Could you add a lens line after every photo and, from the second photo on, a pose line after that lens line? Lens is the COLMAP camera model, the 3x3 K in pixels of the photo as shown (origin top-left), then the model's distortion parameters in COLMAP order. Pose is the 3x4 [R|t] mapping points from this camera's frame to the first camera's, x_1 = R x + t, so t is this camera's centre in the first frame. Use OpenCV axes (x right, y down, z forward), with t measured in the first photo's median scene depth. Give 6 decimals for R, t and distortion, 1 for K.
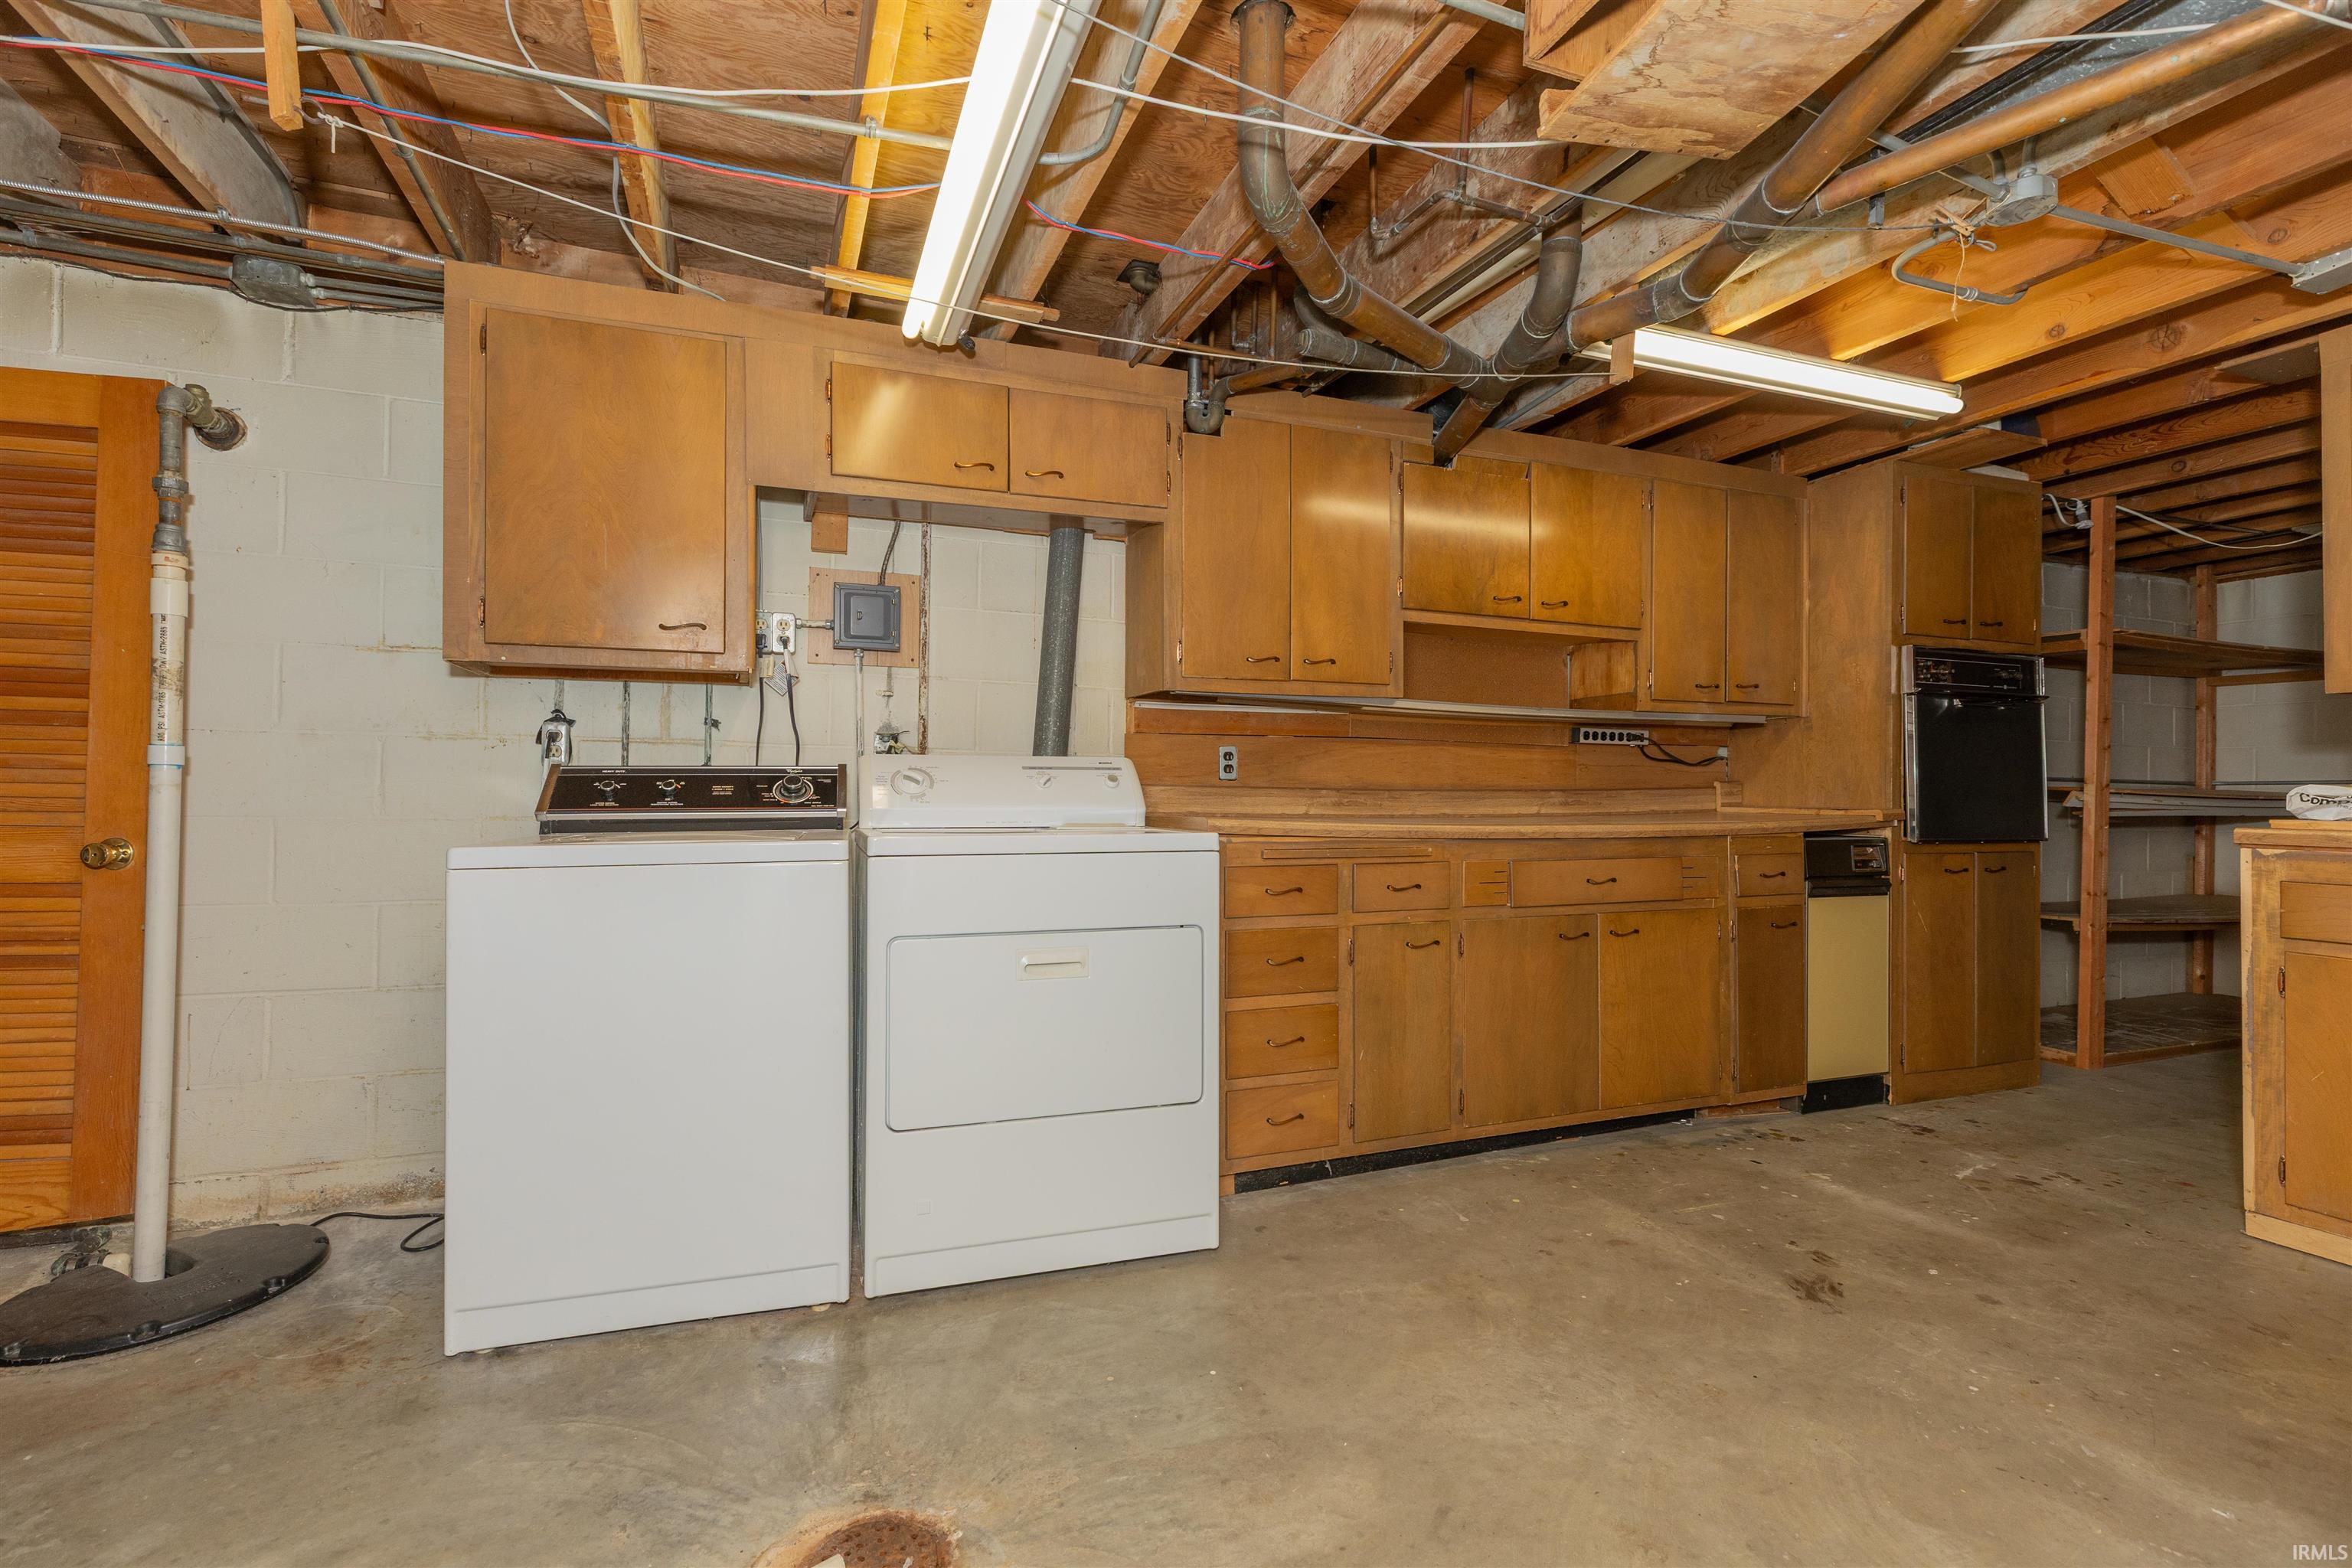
lens RADIAL K [[1046.1, 0, 1152.7], [0, 1046.1, 786.5], [0, 0, 1]] dist [0.004024, -0.000025]
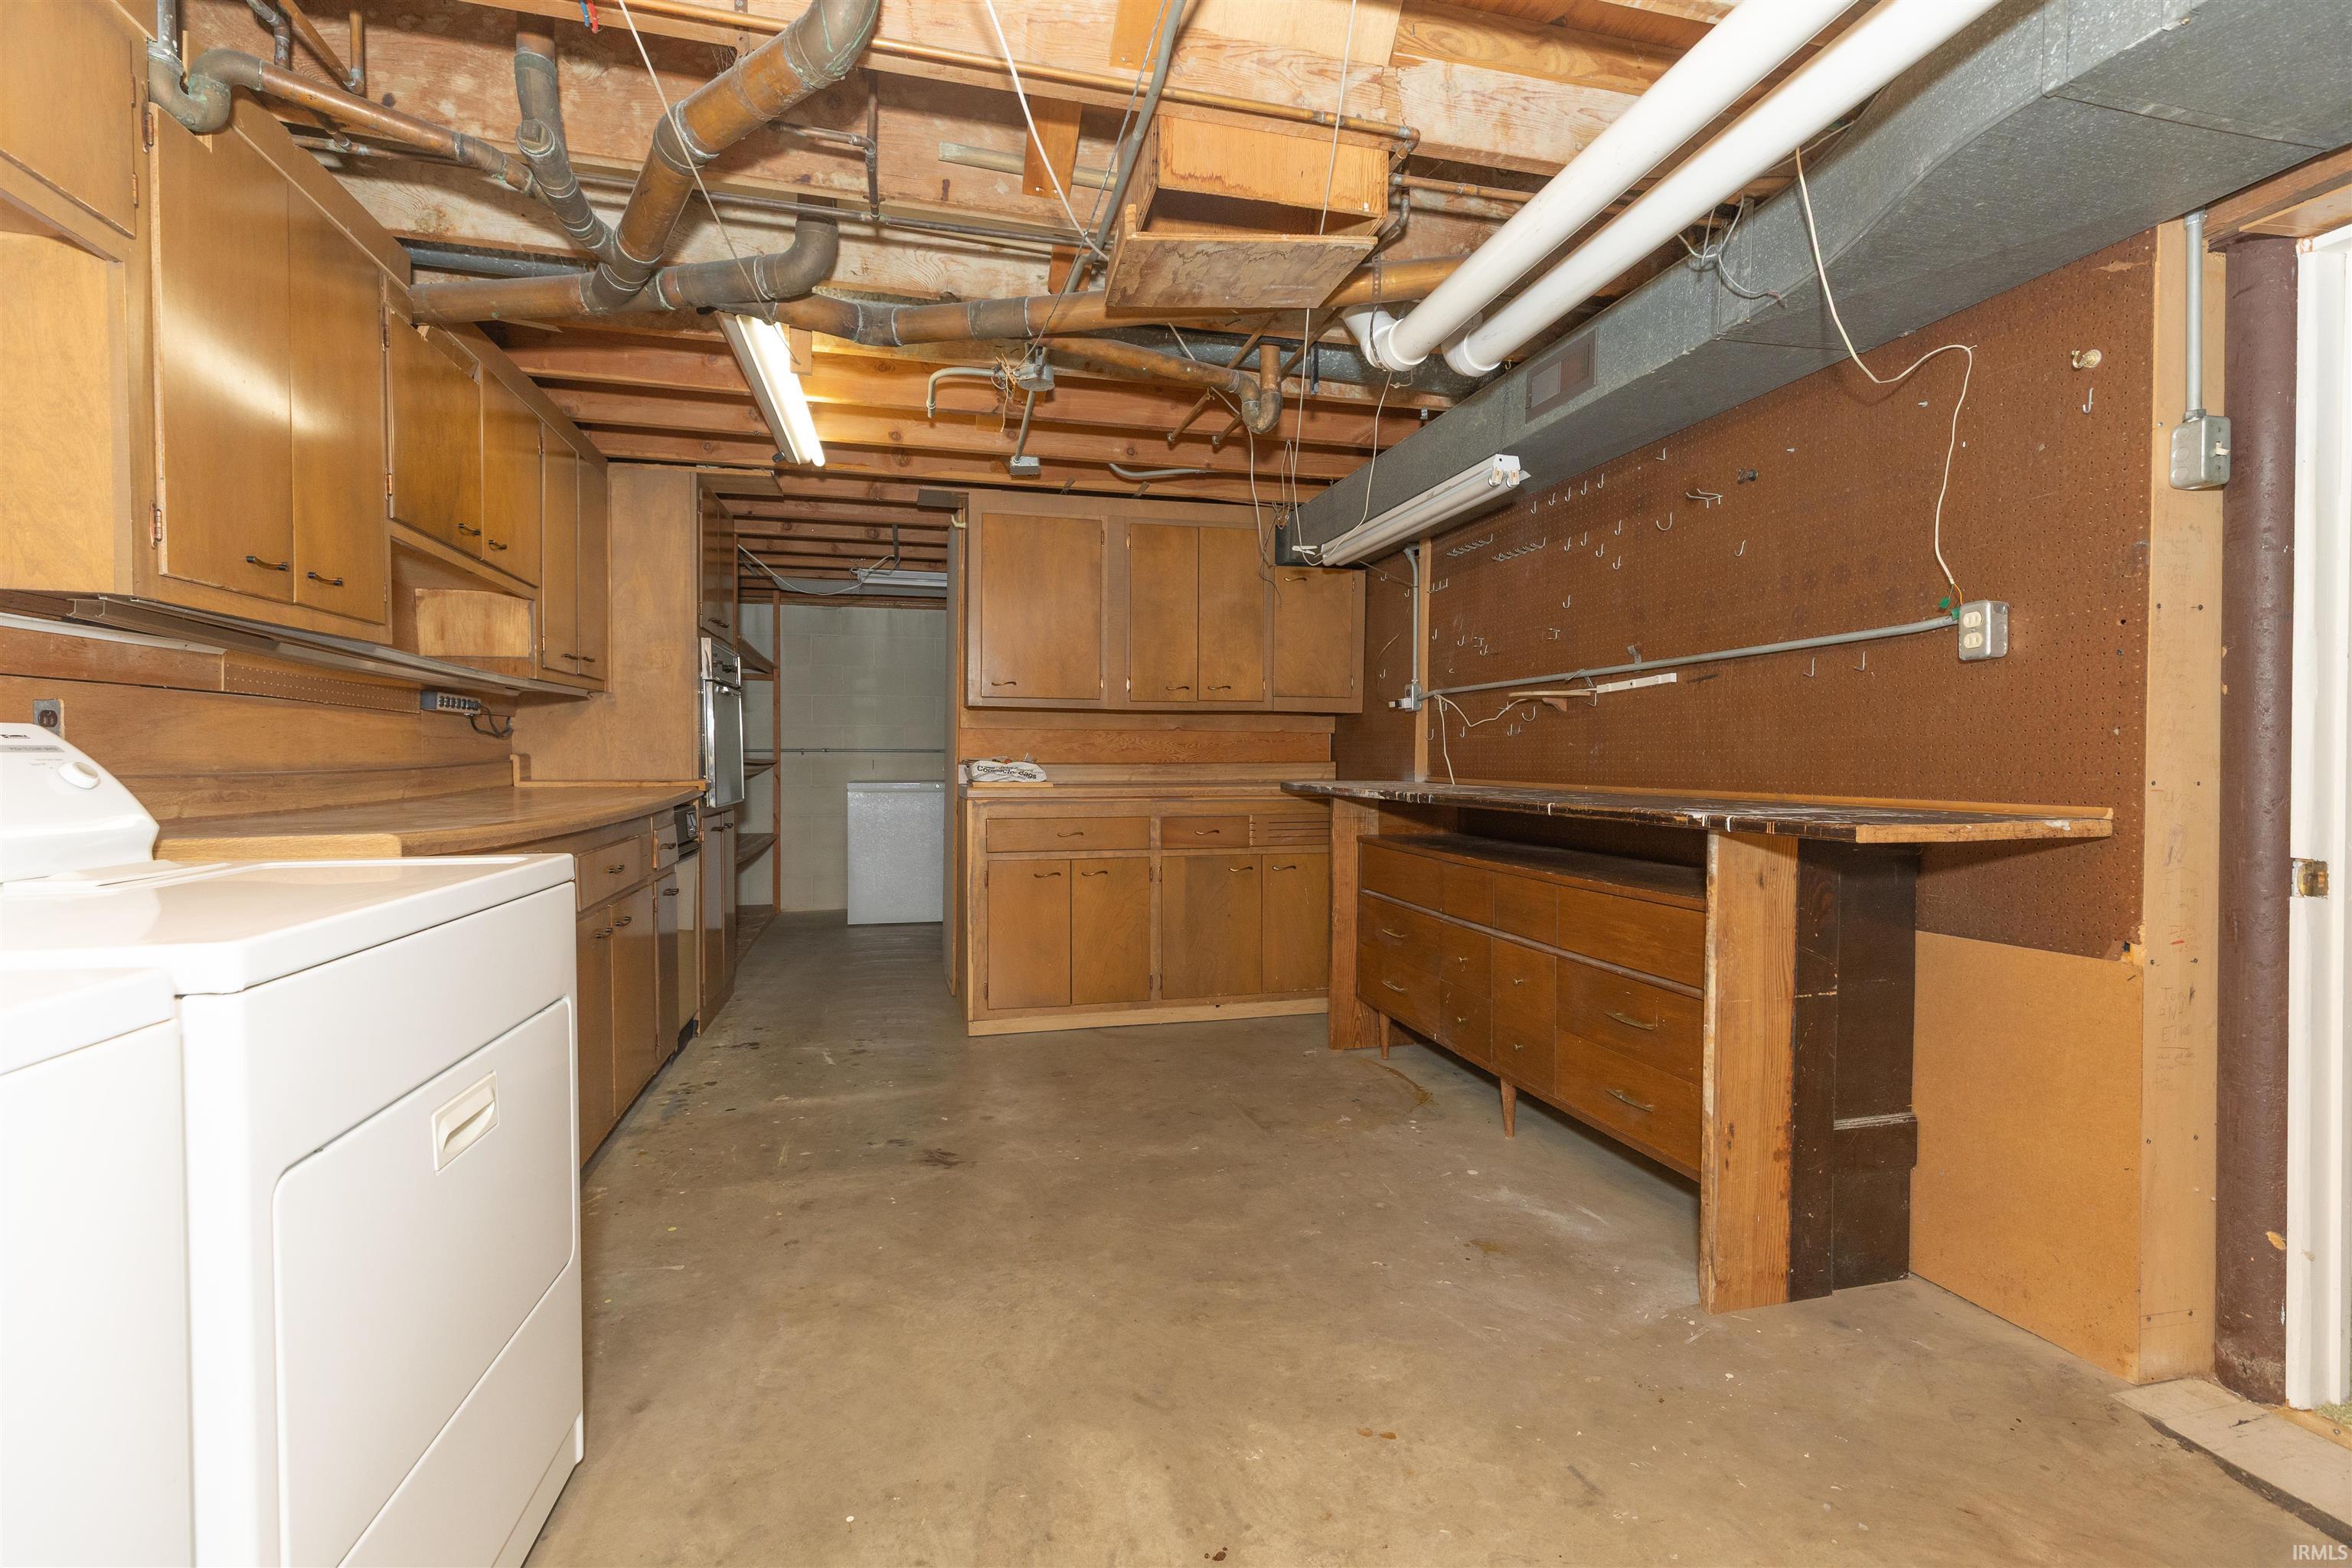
lens RADIAL K [[1046.1, 0, 1172.4], [0, 1046.1, 776.4], [0, 0, 1]] dist [0.004024, -0.000025]
pose [[0.114375, -0.027494, 0.993057, -0.481558], [-0.005694, 0.999582, 0.028330, -0.022820], [-0.993421, -0.008895, 0.114171, 0.461658]]
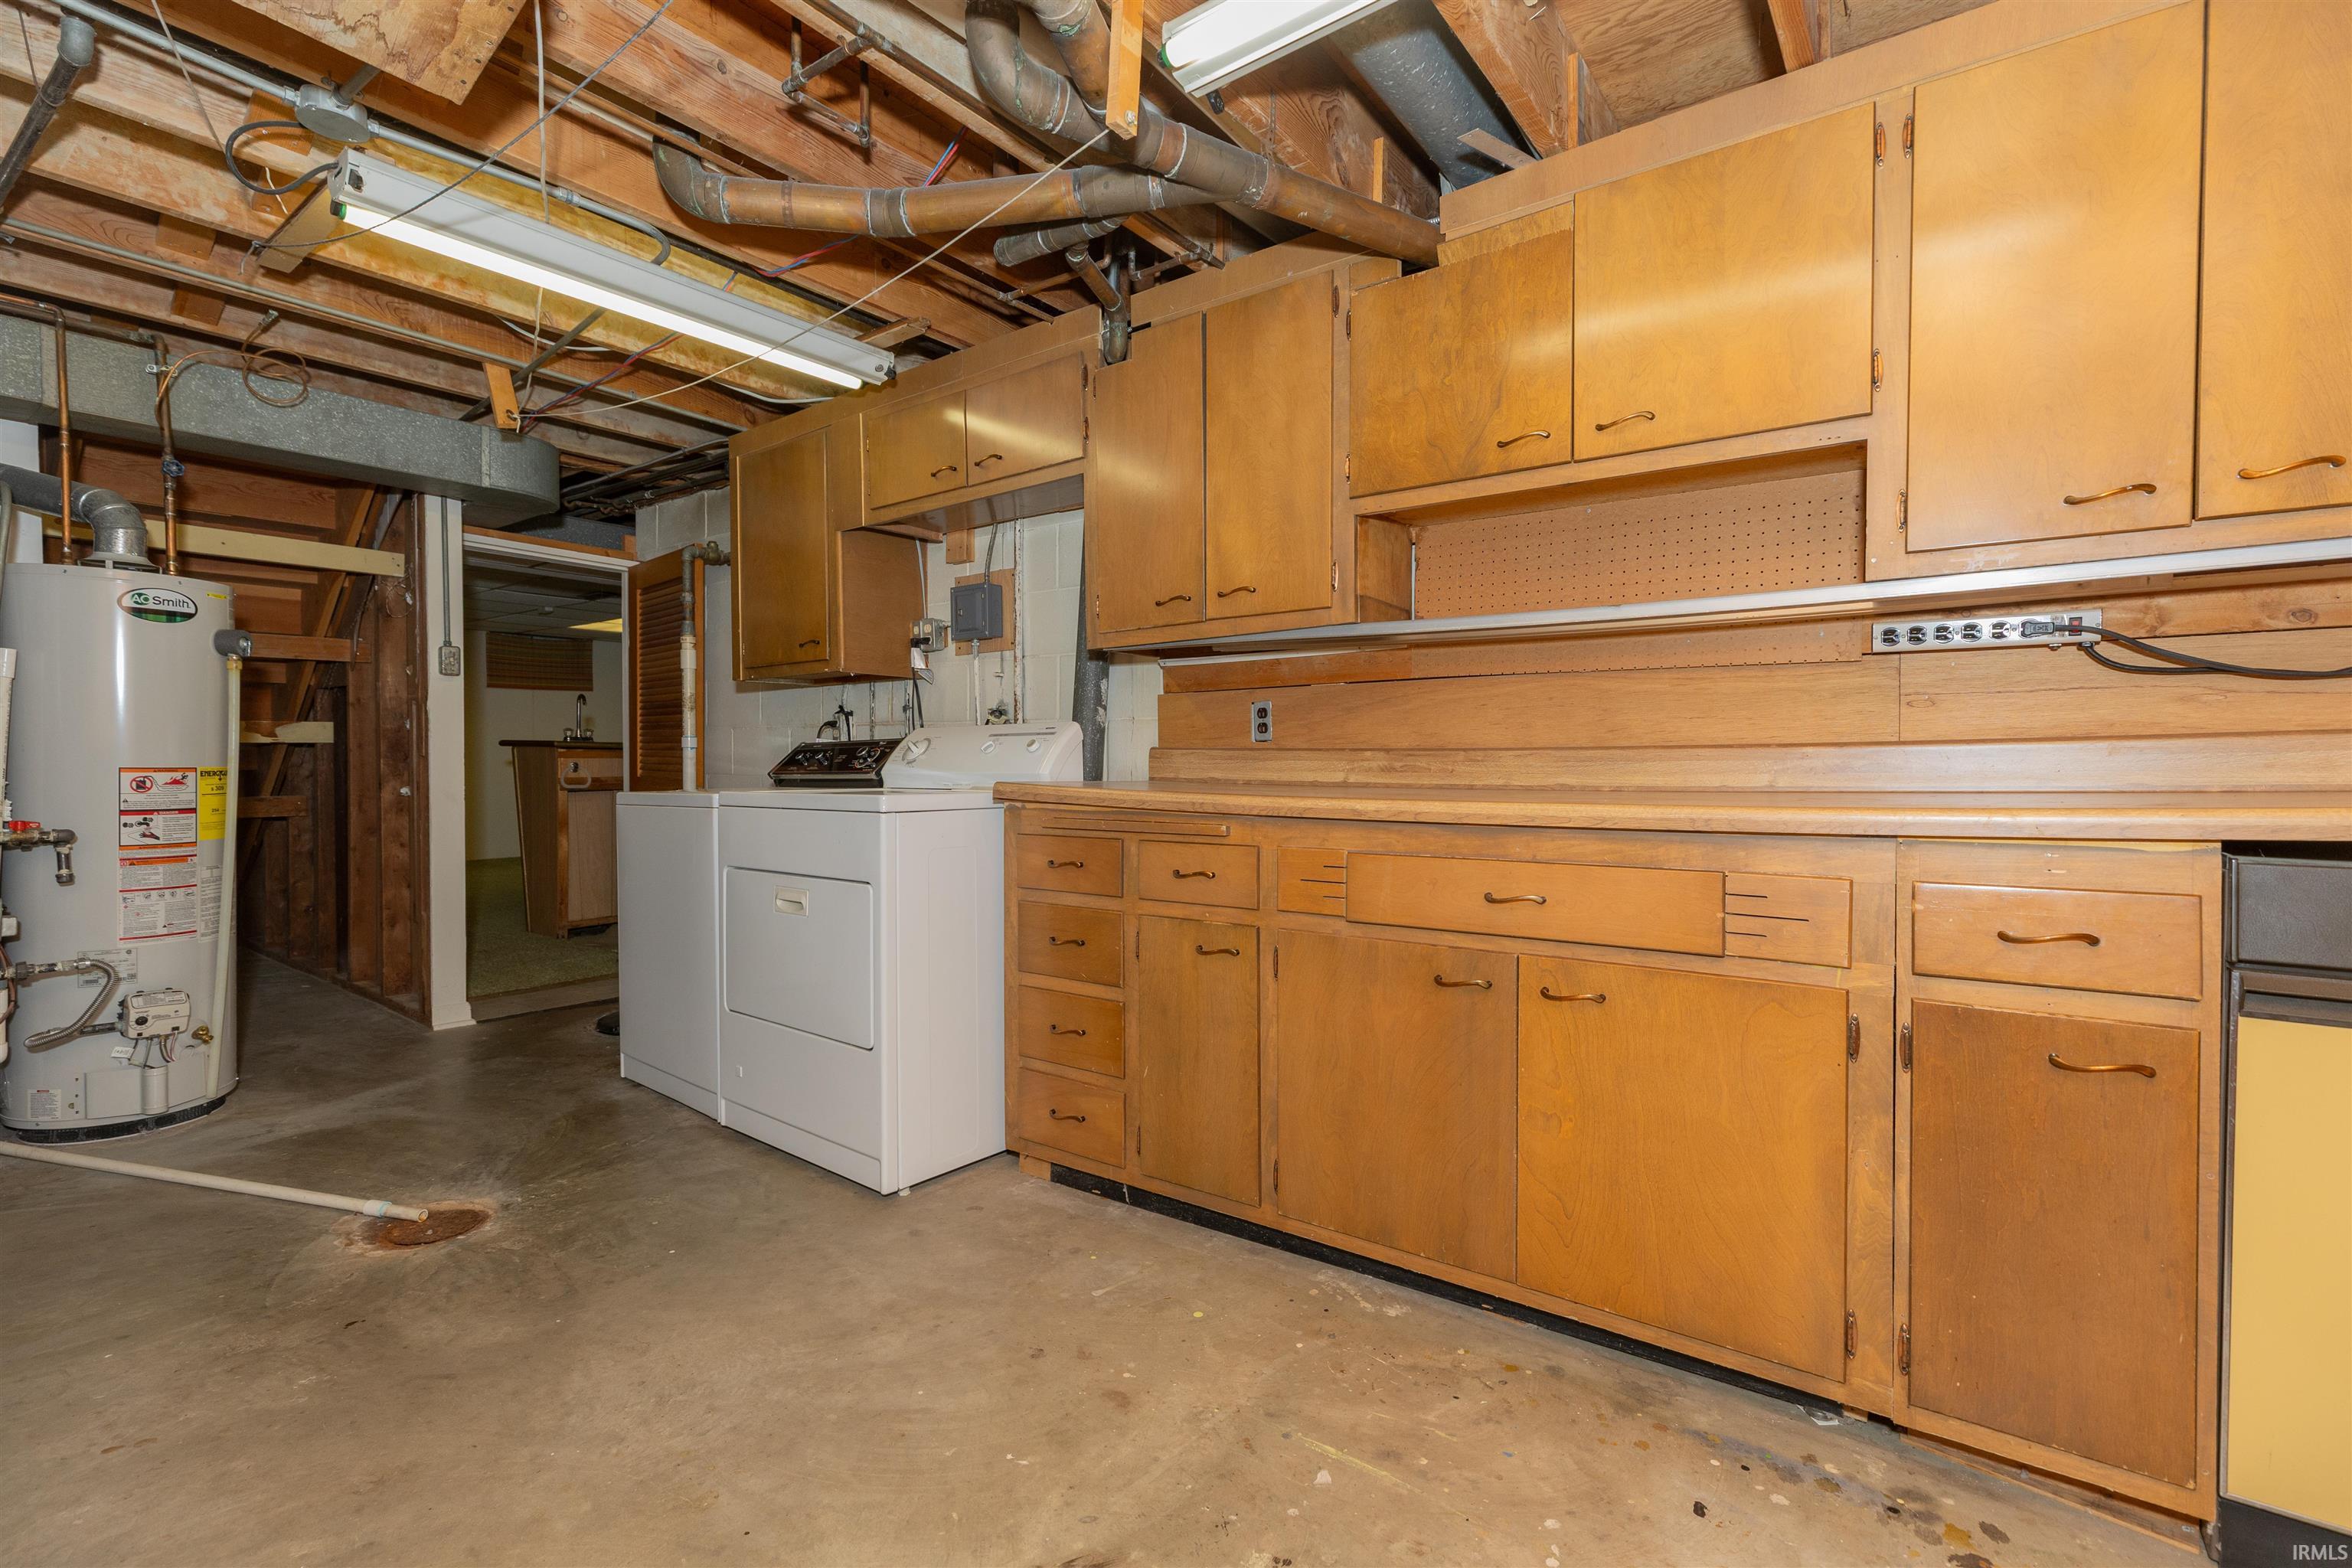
lens RADIAL K [[1046.1, 0, 1170.2], [0, 1046.1, 785.2], [0, 0, 1]] dist [0.004024, -0.000025]
pose [[0.533910, 0.011850, -0.845458, 0.925790], [0.010698, 0.999727, 0.020768, 0.013815], [0.845474, -0.020133, 0.533638, 0.592100]]
